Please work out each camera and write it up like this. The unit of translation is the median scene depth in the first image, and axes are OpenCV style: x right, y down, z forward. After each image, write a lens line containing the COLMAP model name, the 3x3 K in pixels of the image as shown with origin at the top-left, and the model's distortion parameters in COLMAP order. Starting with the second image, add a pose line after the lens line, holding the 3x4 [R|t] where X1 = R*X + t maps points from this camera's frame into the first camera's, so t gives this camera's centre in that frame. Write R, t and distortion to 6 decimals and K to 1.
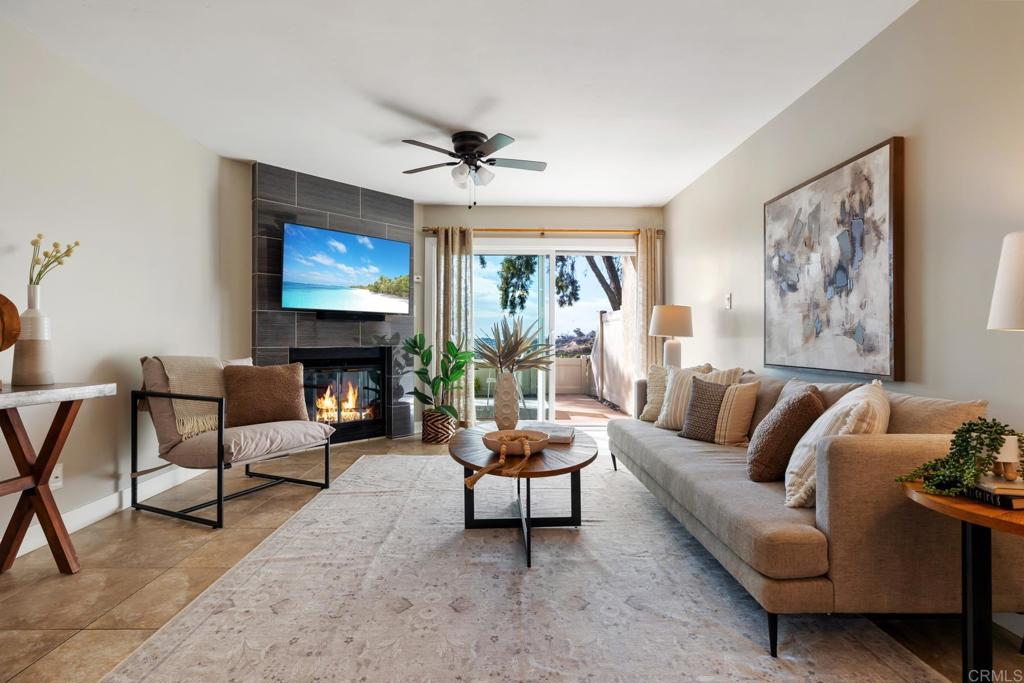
lens RADIAL K [[492.9, 0, 514.8], [0, 492.9, 343.9], [0, 0, 1]] dist [-0.009231, -0.000038]
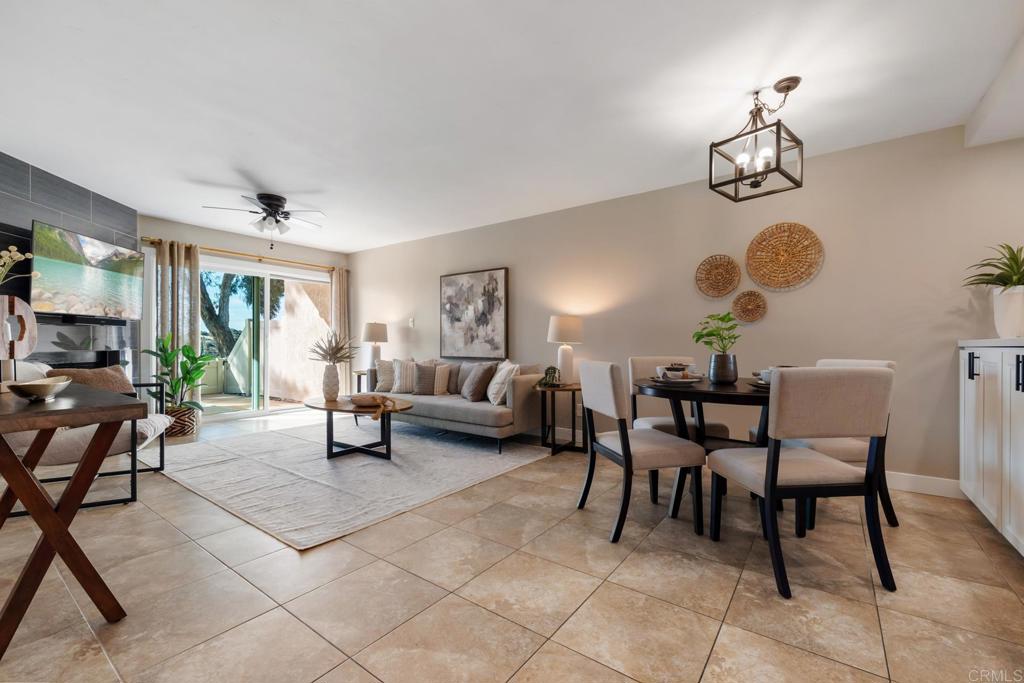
lens RADIAL K [[431.3, 0, 506.2], [0, 431.3, 347.8], [0, 0, 1]] dist [-0.001278, -0.000634]
pose [[0.621095, -0.006154, 0.783711, -0.660865], [0.004988, 0.999980, 0.003899, 0.000367], [-0.783720, 0.001488, 0.621113, -0.278290]]
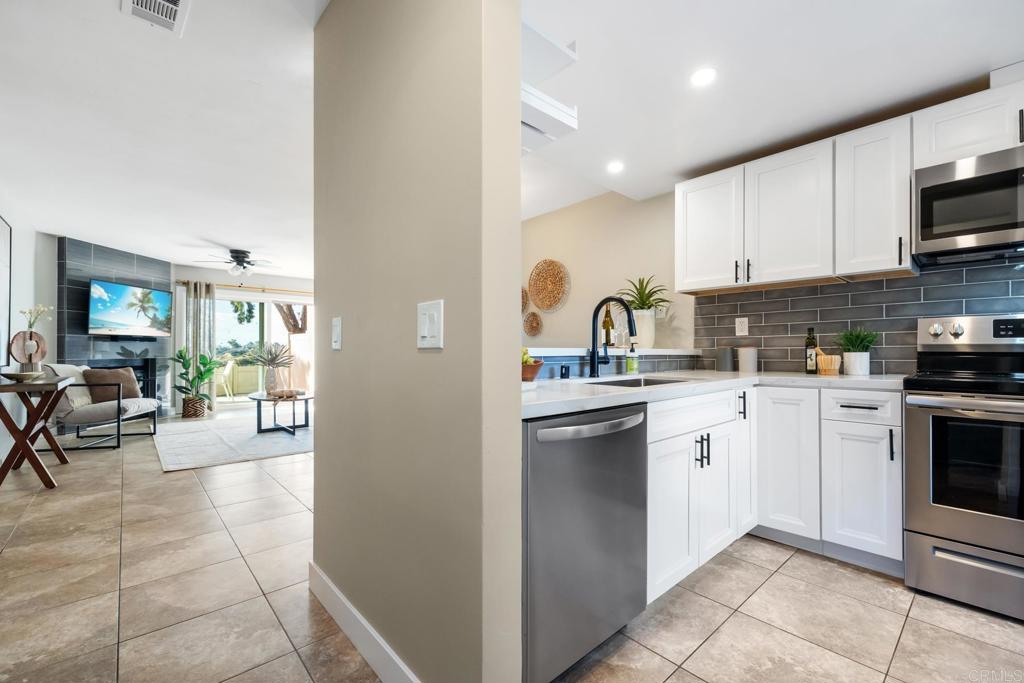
lens RADIAL K [[431.3, 0, 514.3], [0, 431.3, 350.9], [0, 0, 1]] dist [-0.001278, -0.000634]
pose [[0.763255, -0.000056, 0.646097, -0.385225], [0.005858, 0.999959, -0.006835, -0.000905], [-0.646071, 0.009002, 0.763224, -1.077436]]
